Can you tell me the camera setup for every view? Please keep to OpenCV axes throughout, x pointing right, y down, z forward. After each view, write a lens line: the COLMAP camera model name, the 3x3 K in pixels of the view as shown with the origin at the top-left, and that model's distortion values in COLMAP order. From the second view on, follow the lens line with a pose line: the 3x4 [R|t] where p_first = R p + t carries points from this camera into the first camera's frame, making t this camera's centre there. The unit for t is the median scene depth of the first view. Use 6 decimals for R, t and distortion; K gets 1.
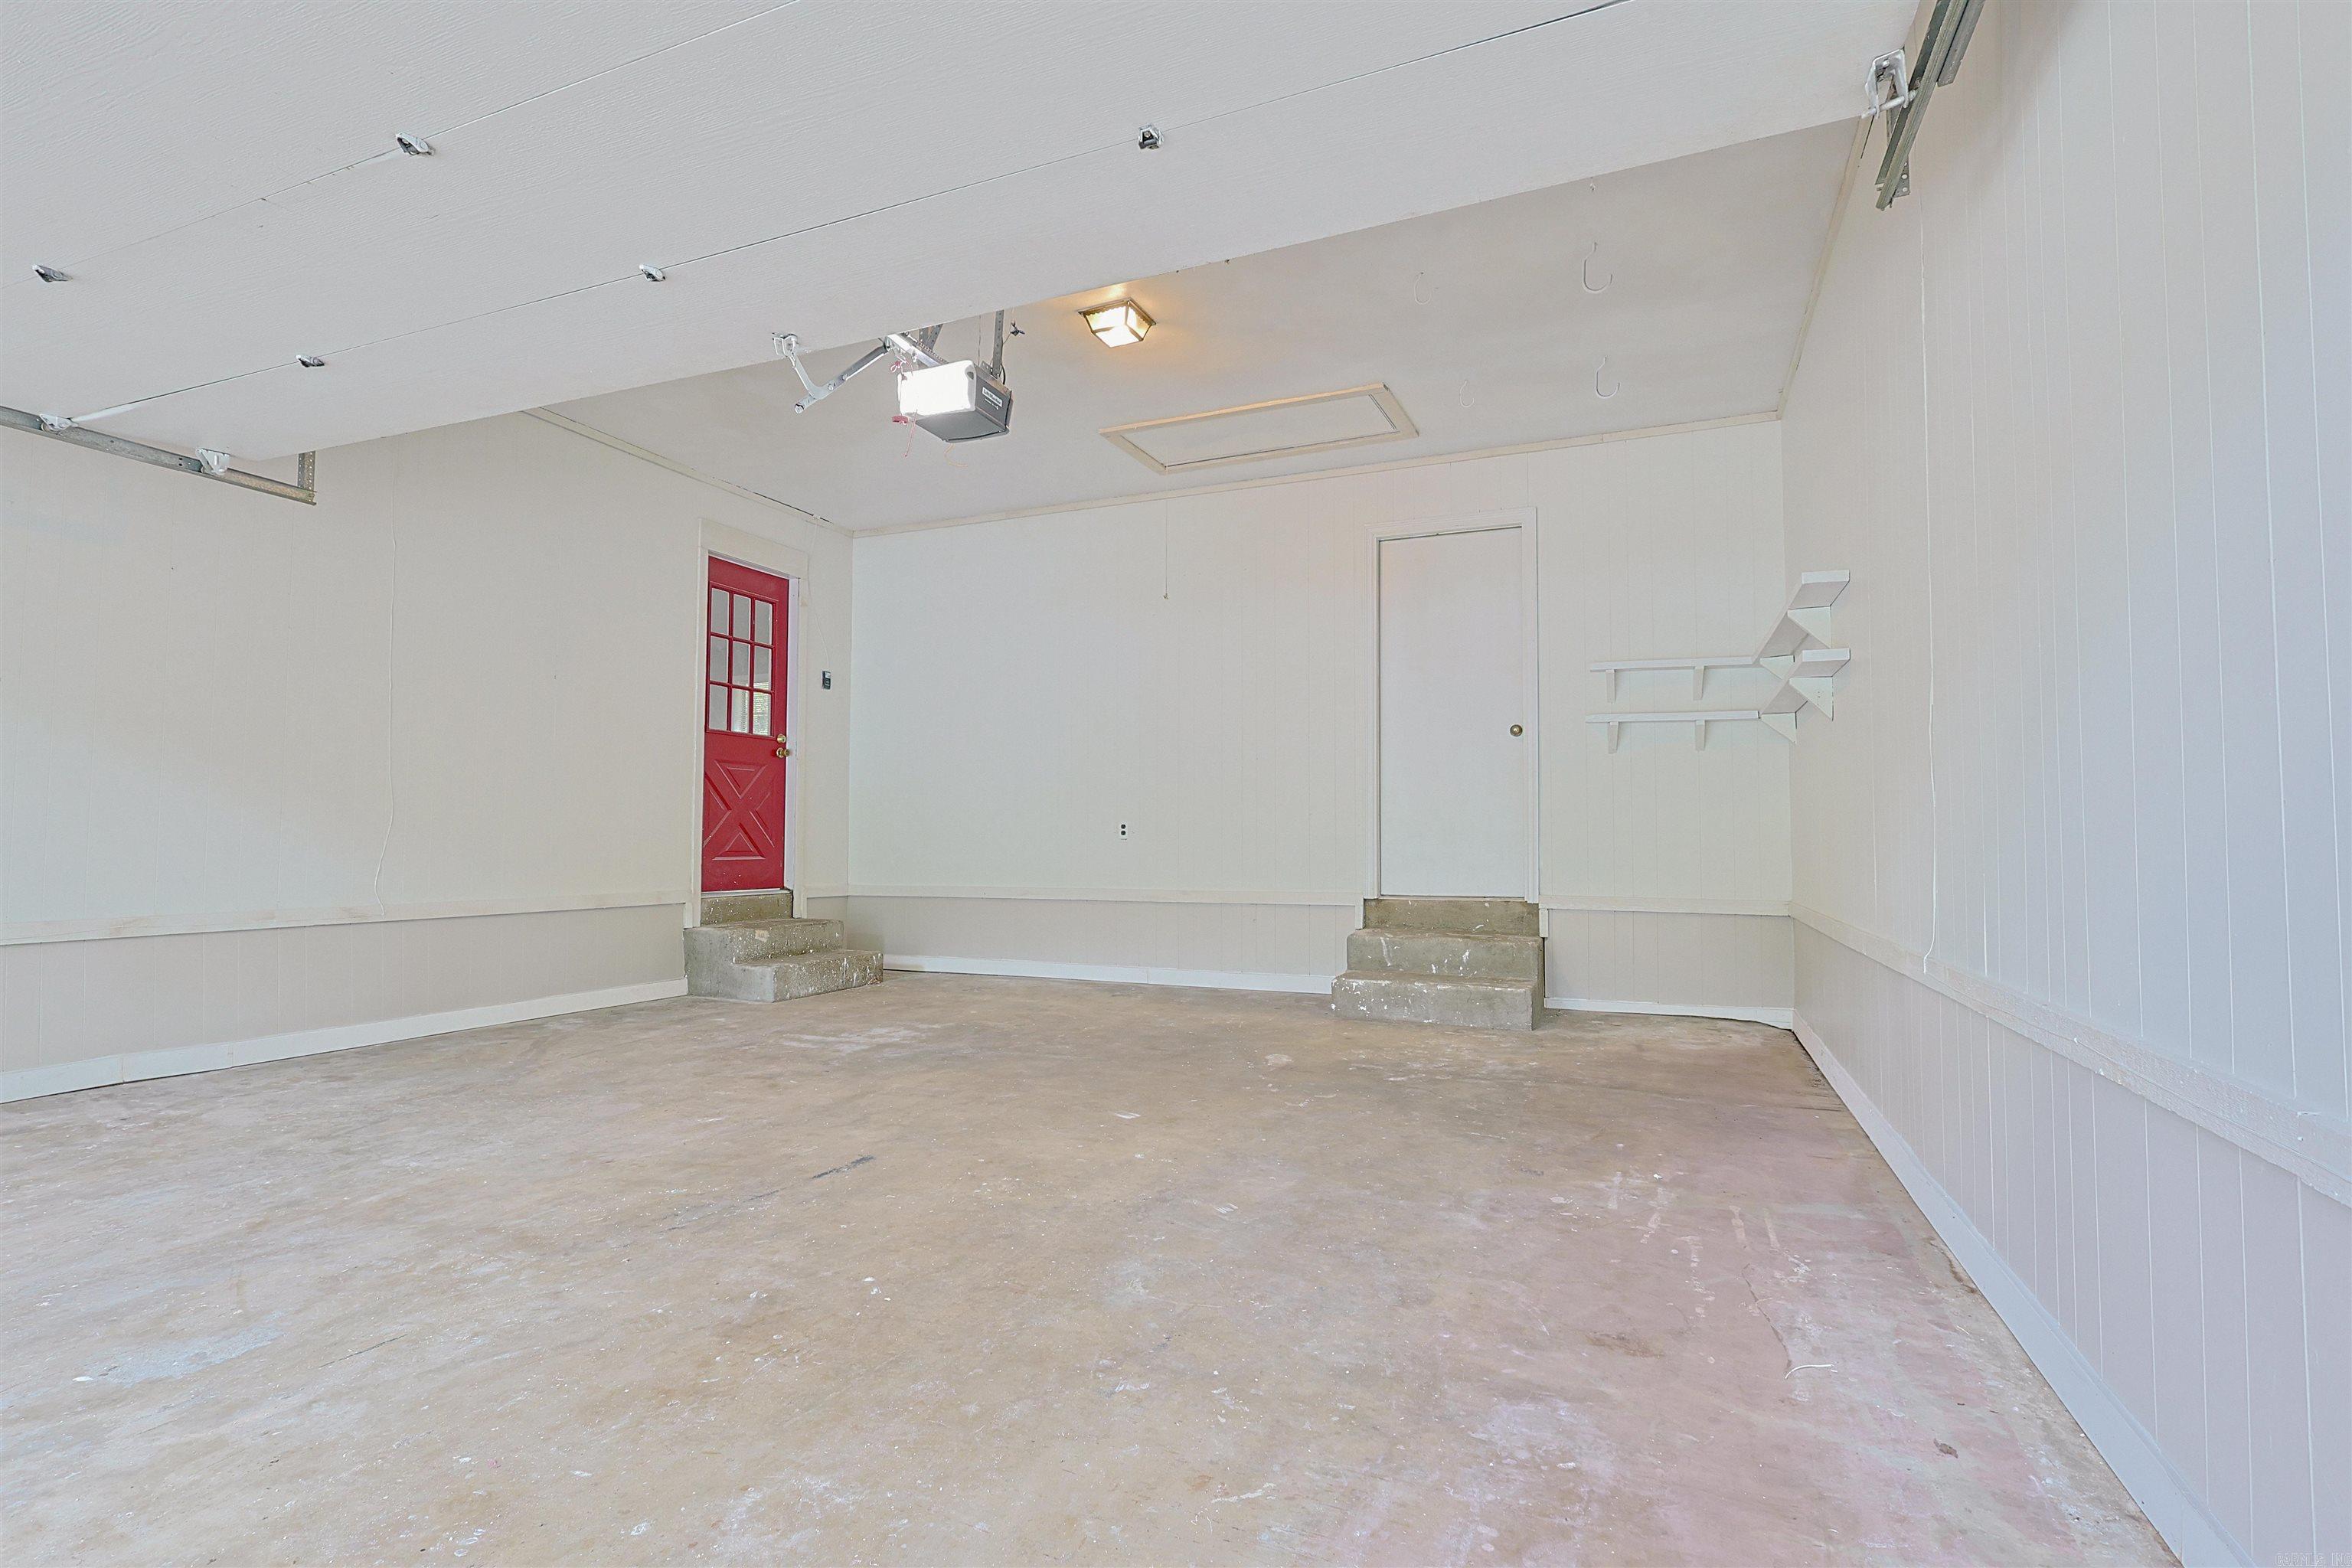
lens RADIAL K [[1155.6, 0, 1168.3], [0, 1155.6, 784.5], [0, 0, 1]] dist [0.002470, 0.001352]
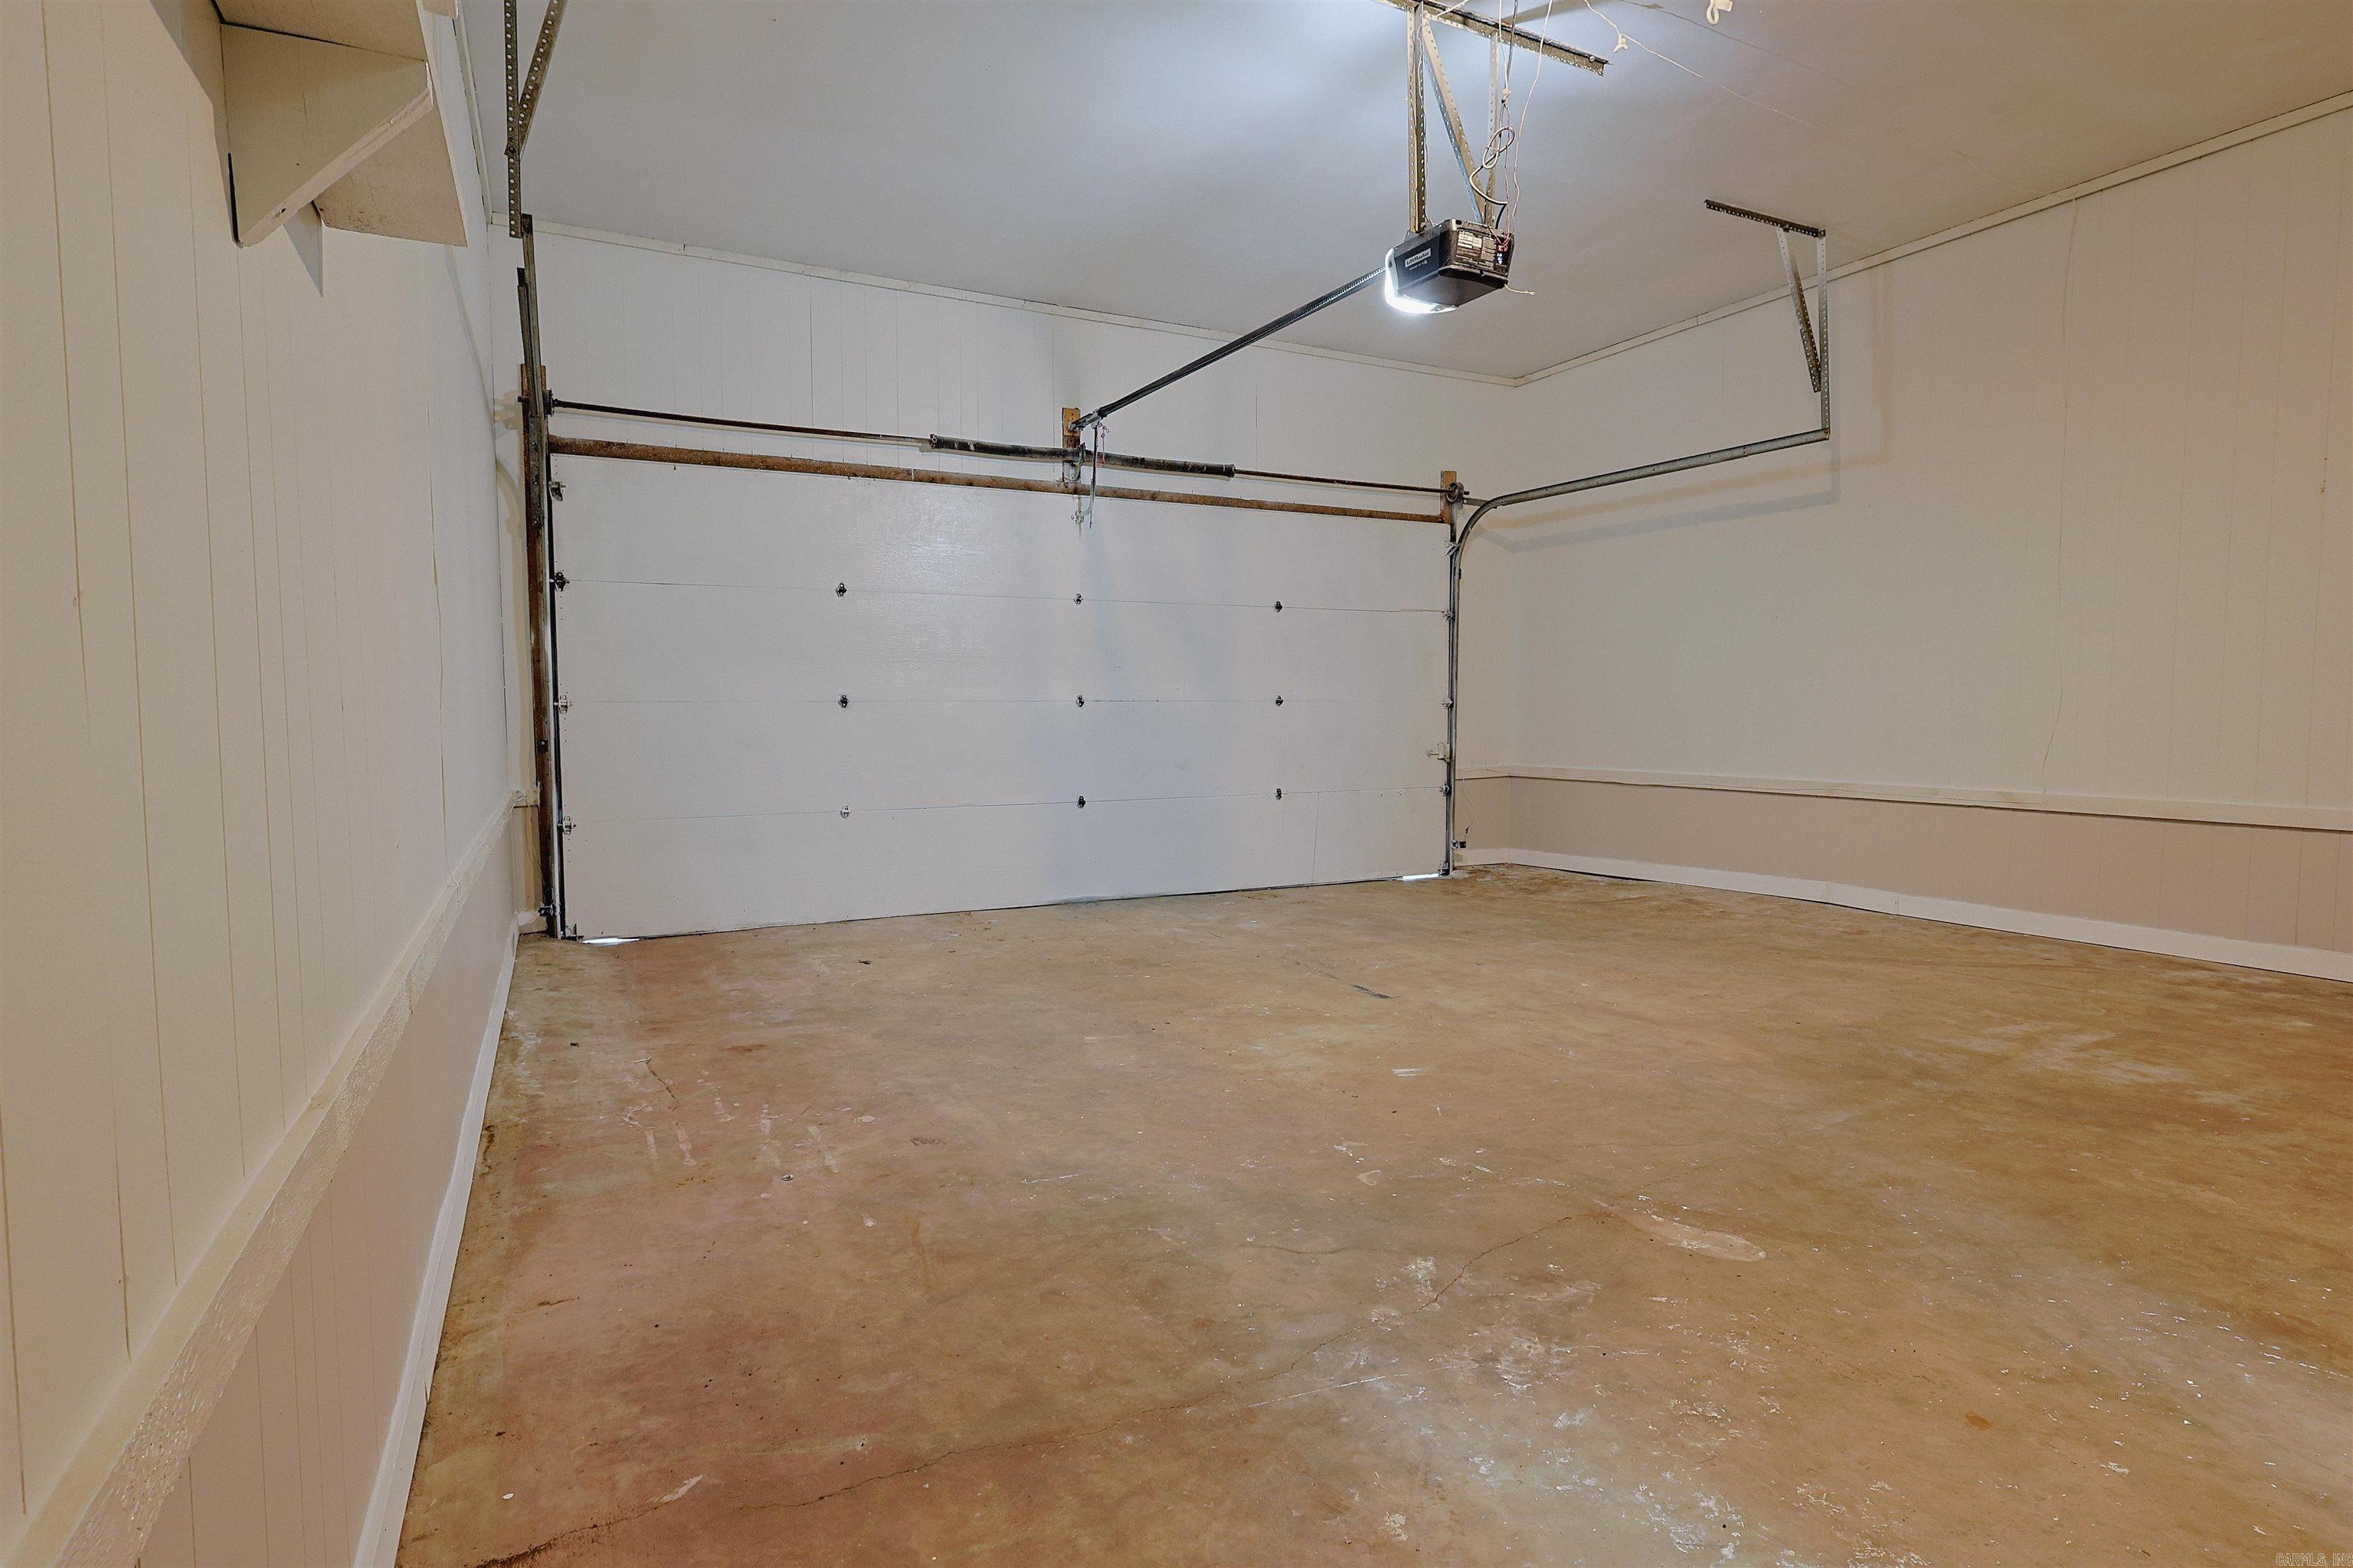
lens RADIAL K [[1156.1, 0, 1157.1], [0, 1156.1, 780.8], [0, 0, 1]] dist [0.002470, 0.001352]
pose [[-0.645041, 0.047350, -0.762680, 0.867490], [0.041670, 0.998773, 0.026764, 0.062888], [0.763011, -0.014517, -0.646223, 1.742800]]
